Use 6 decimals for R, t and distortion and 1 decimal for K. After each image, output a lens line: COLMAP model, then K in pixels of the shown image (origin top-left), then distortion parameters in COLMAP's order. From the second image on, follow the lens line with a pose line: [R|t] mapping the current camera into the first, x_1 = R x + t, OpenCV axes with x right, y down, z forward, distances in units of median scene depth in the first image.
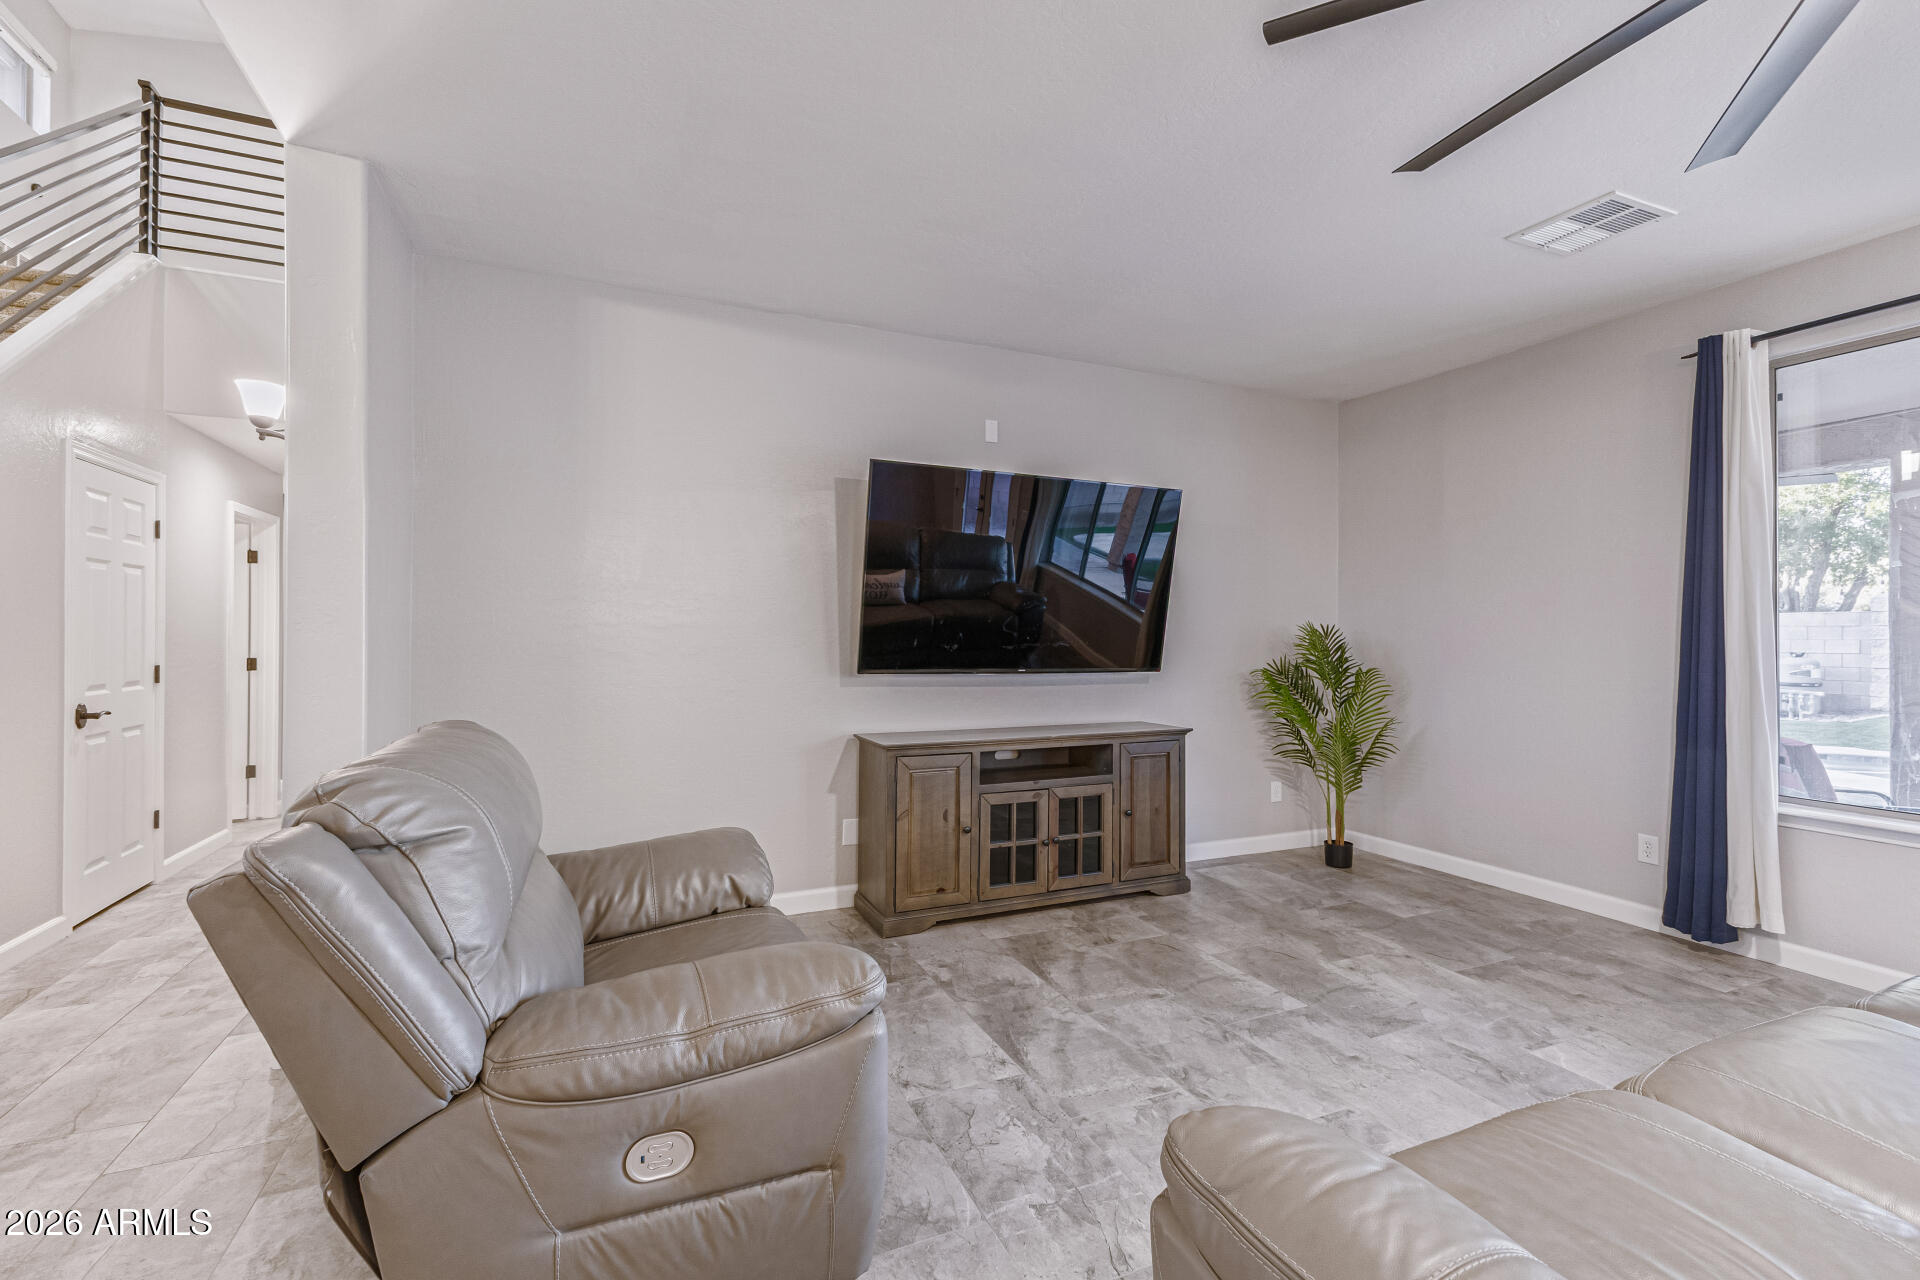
lens RADIAL K [[826.4, 0, 962.4], [0, 826.4, 632.6], [0, 0, 1]] dist [0.005713, -0.000038]
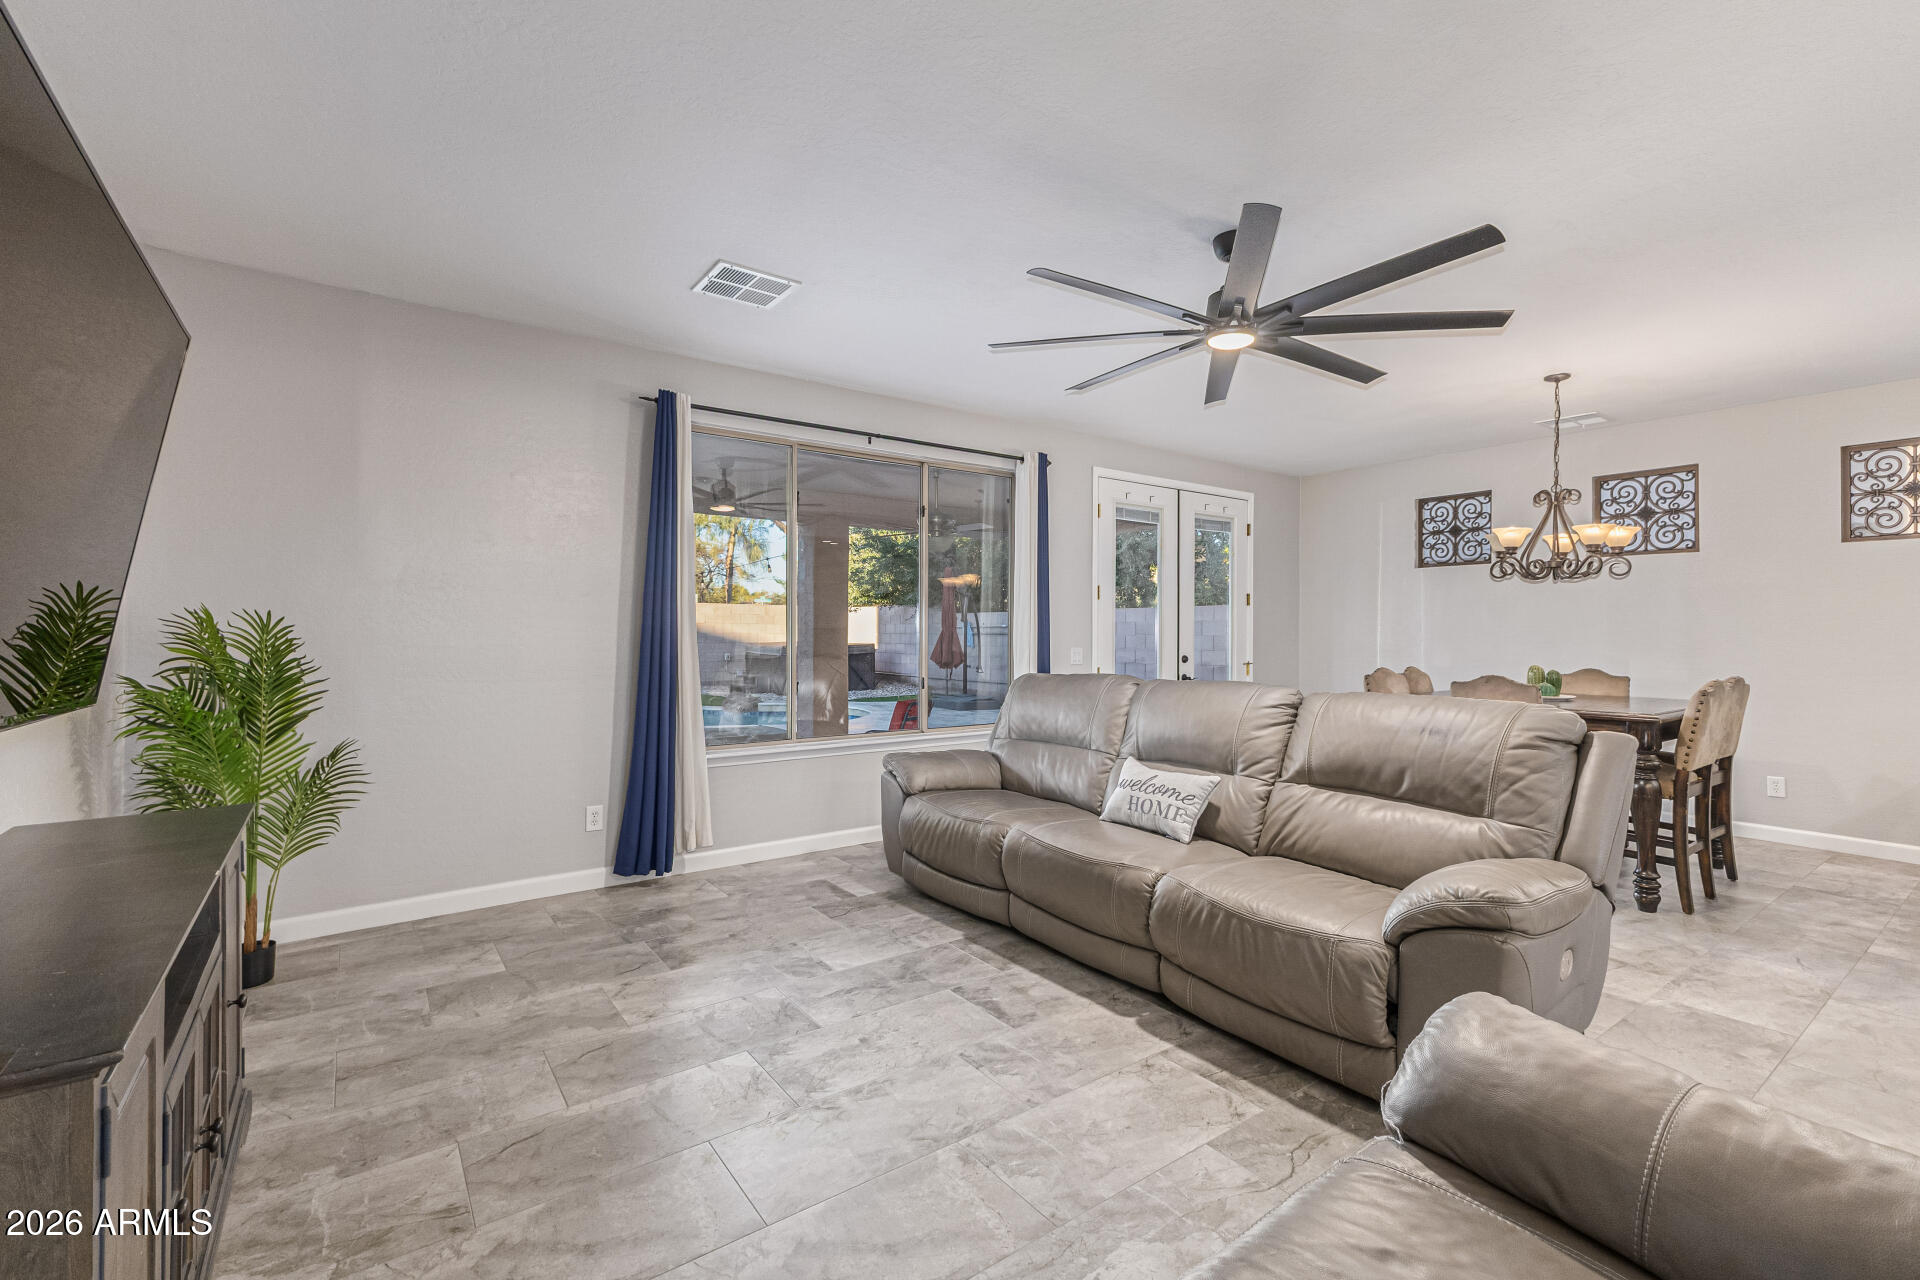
lens RADIAL K [[826.4, 0, 962.4], [0, 826.4, 632.6], [0, 0, 1]] dist [0.005713, -0.000038]
pose [[-0.213768, -0.002402, 0.976882, -0.409186], [-0.007894, 0.999969, 0.000731, 0.003778], [-0.976853, -0.007555, -0.213780, 0.812855]]
